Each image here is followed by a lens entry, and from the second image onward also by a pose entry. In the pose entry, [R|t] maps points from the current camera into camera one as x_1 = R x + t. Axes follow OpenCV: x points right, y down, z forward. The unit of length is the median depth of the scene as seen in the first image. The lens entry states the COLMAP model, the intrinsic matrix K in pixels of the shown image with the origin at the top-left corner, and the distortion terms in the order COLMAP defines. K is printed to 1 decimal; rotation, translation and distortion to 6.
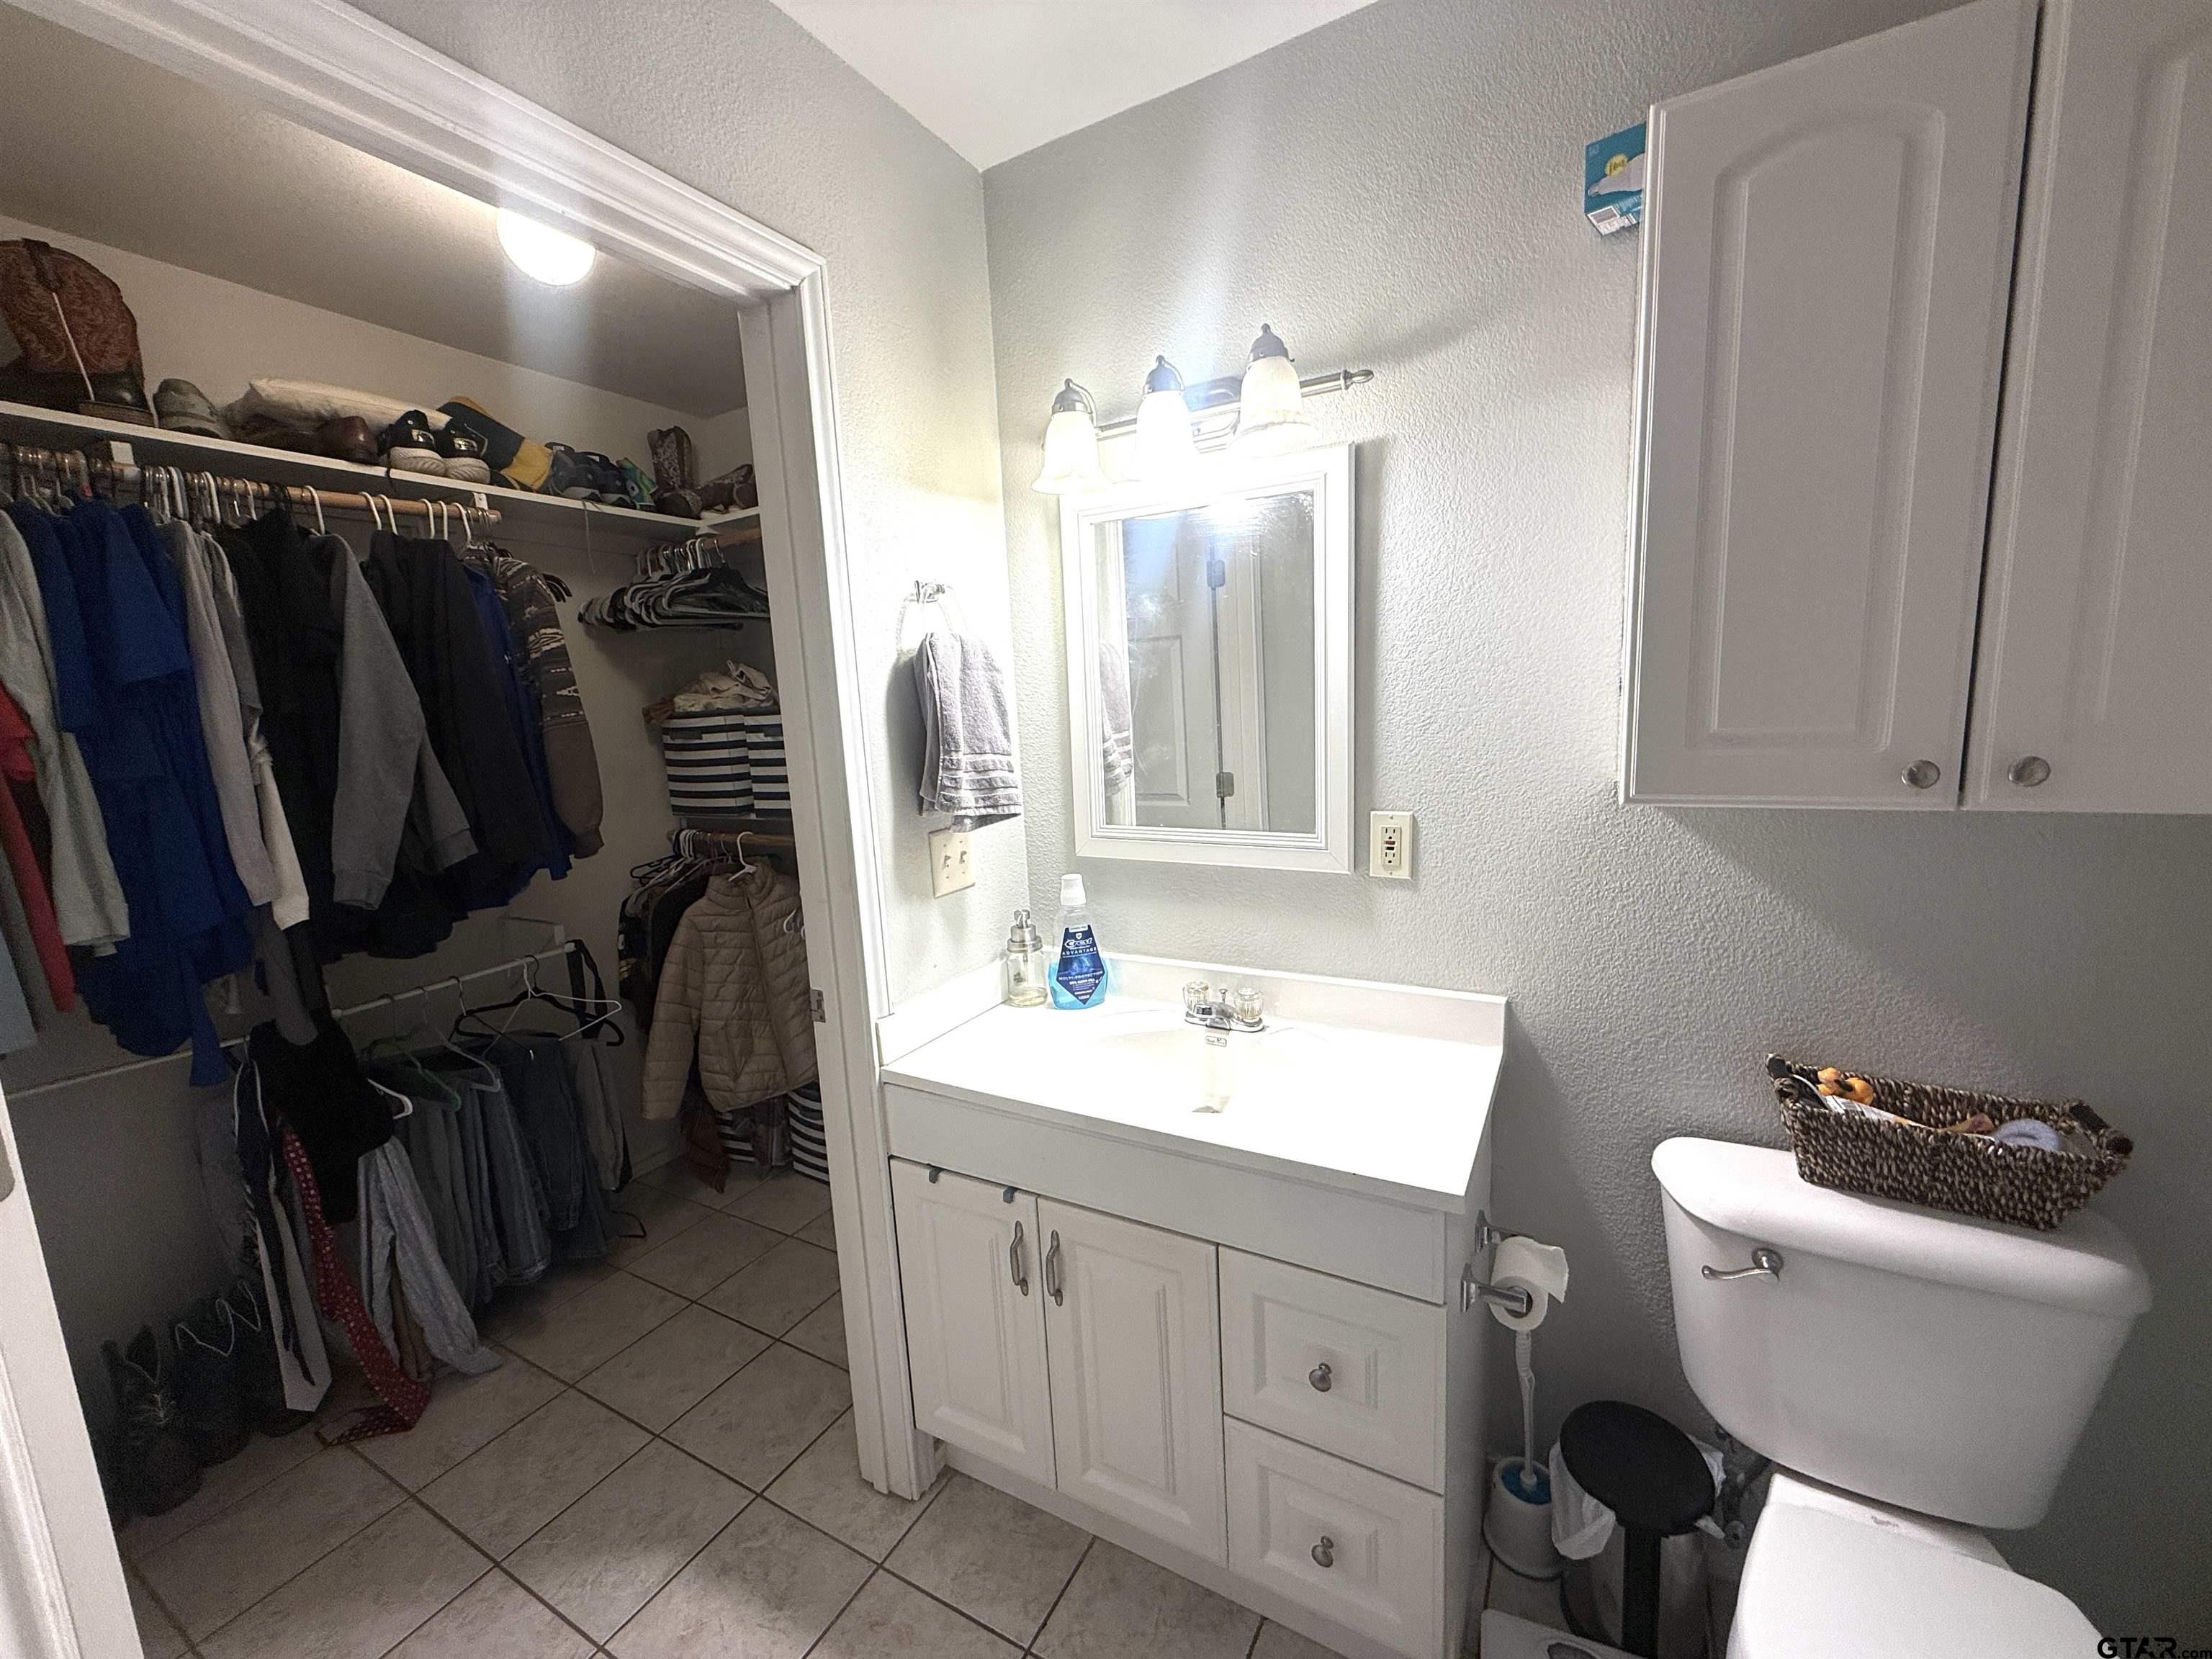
lens RADIAL K [[873.9, 0, 1106.0], [0, 873.9, 829.5], [0, 0, 1]] dist [0.003140, 0.000088]
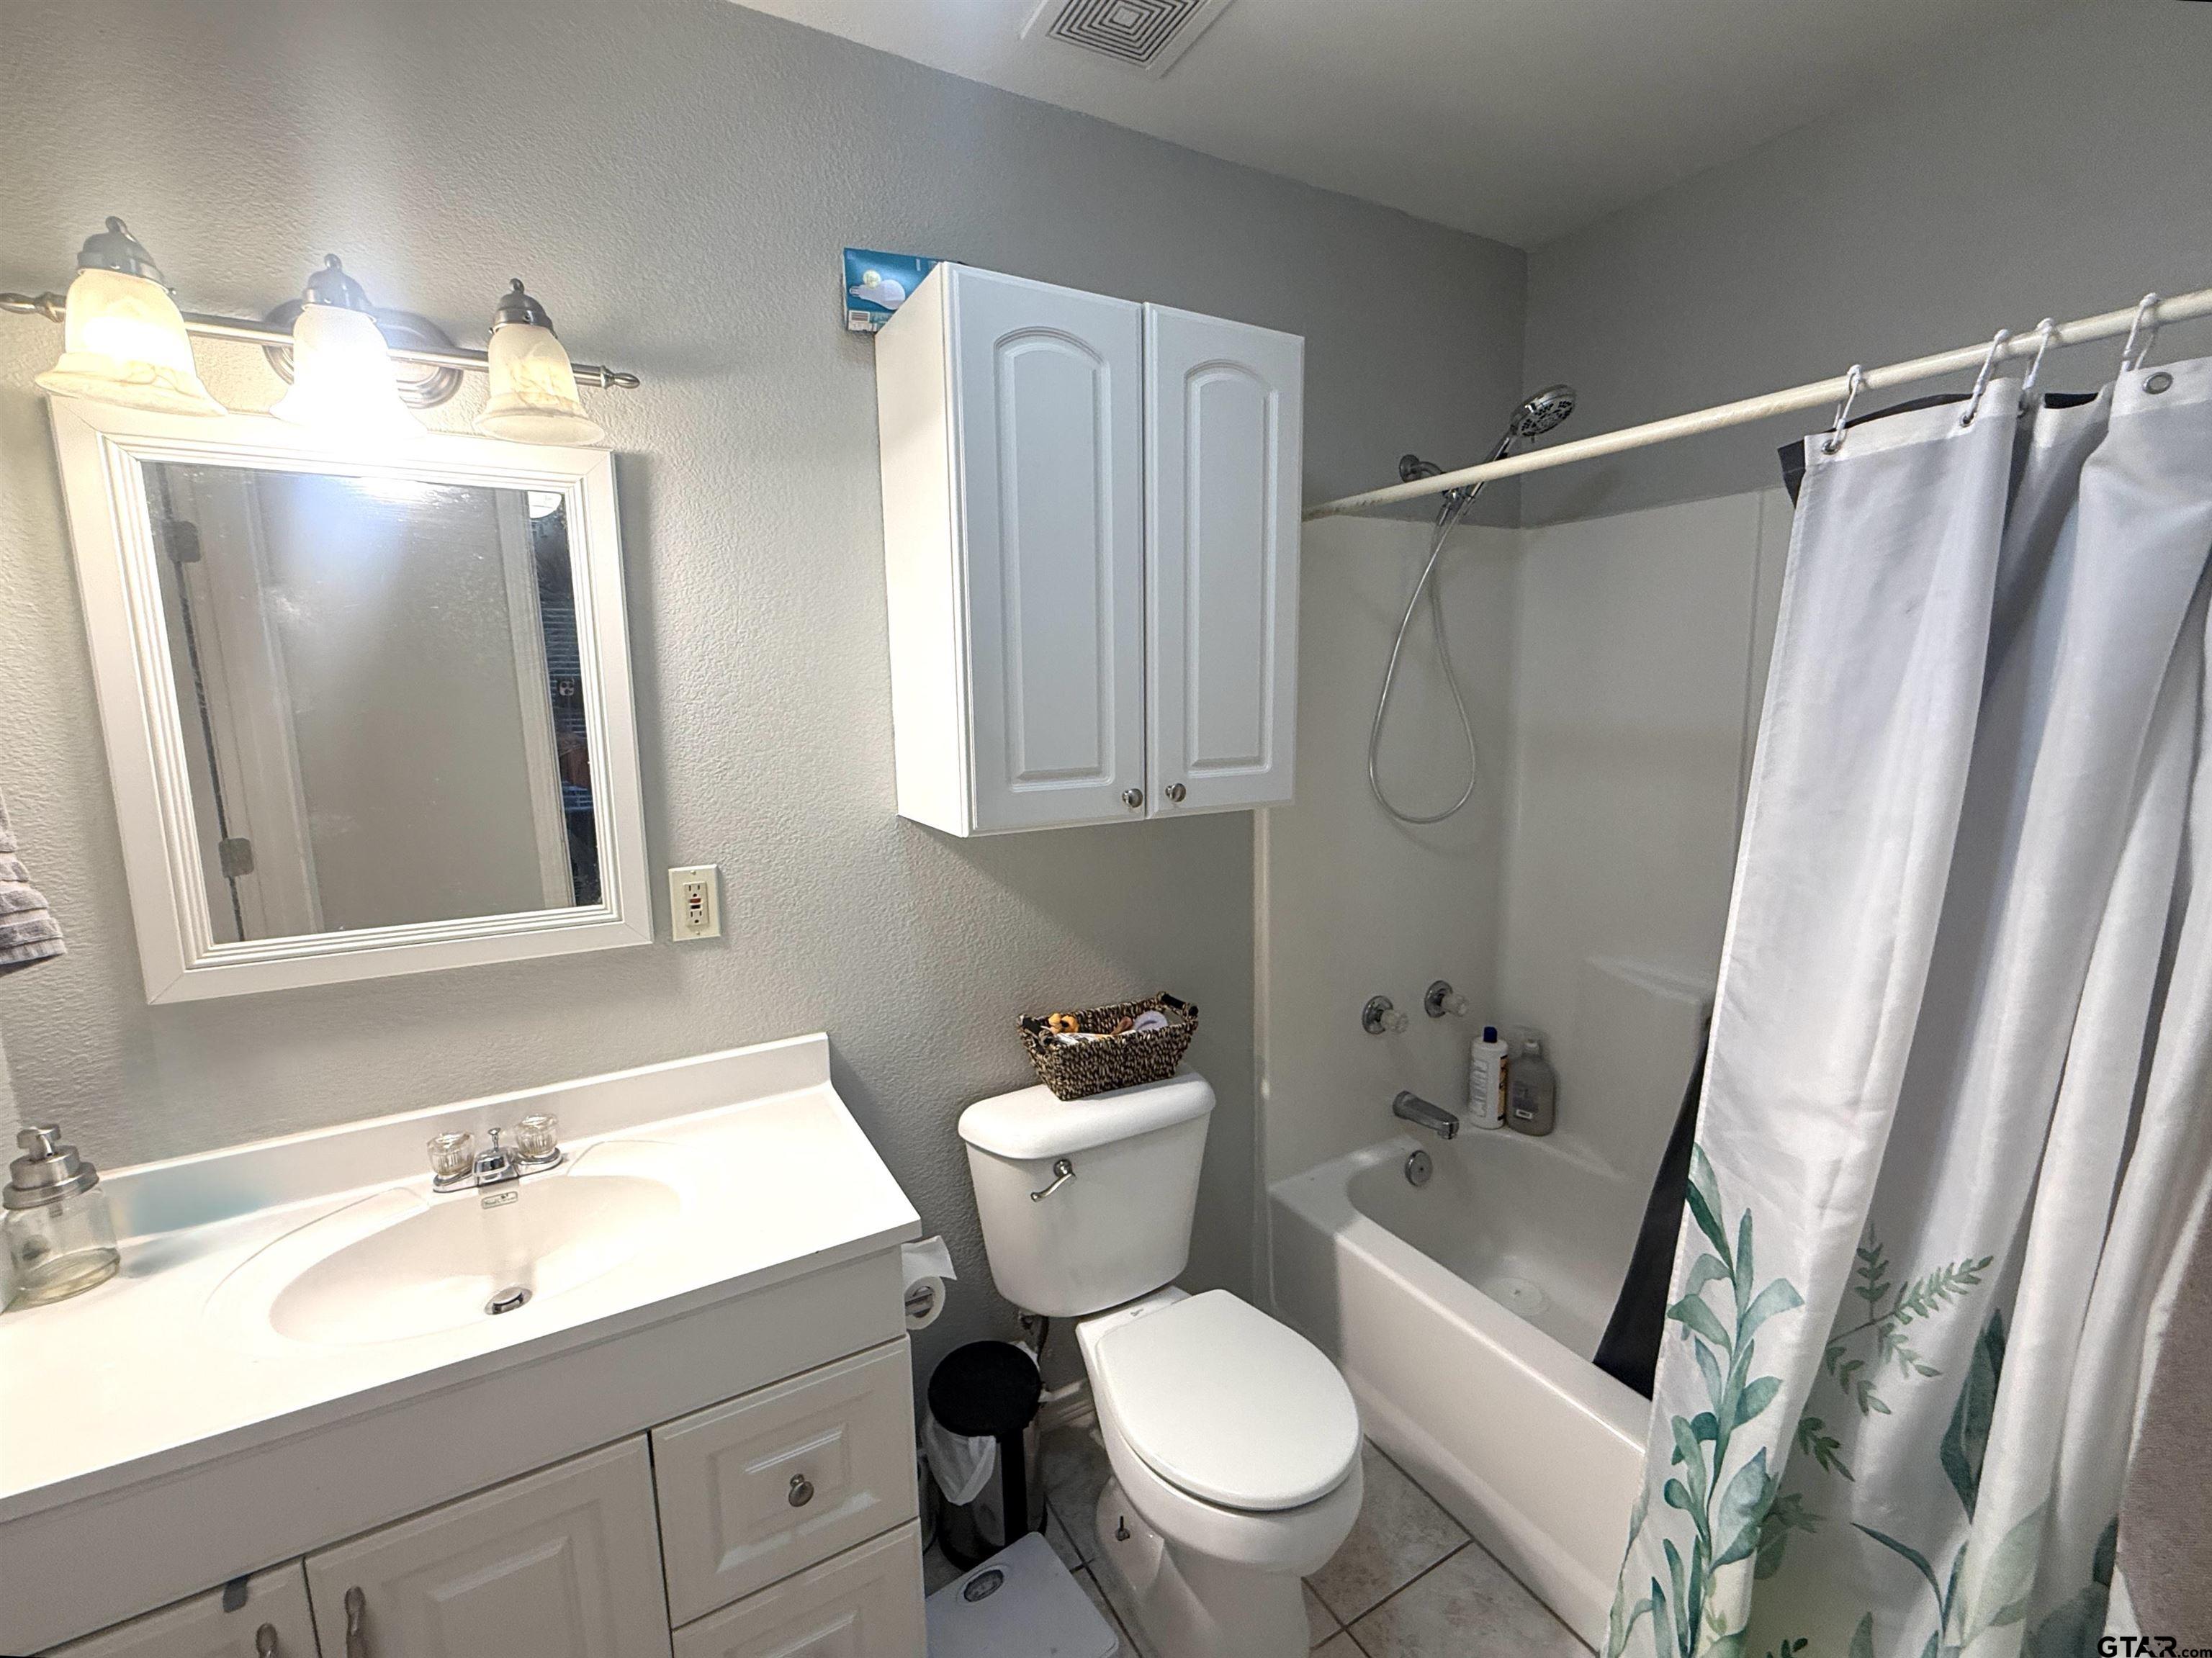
lens RADIAL K [[927.9, 0, 1106.0], [0, 927.9, 829.0], [0, 0, 1]] dist [0.000242, -0.000446]
pose [[0.525126, -0.091991, 0.846038, -0.294792], [0.117276, 0.992478, 0.035121, -0.048424], [-0.842905, 0.080777, 0.531965, 0.138689]]
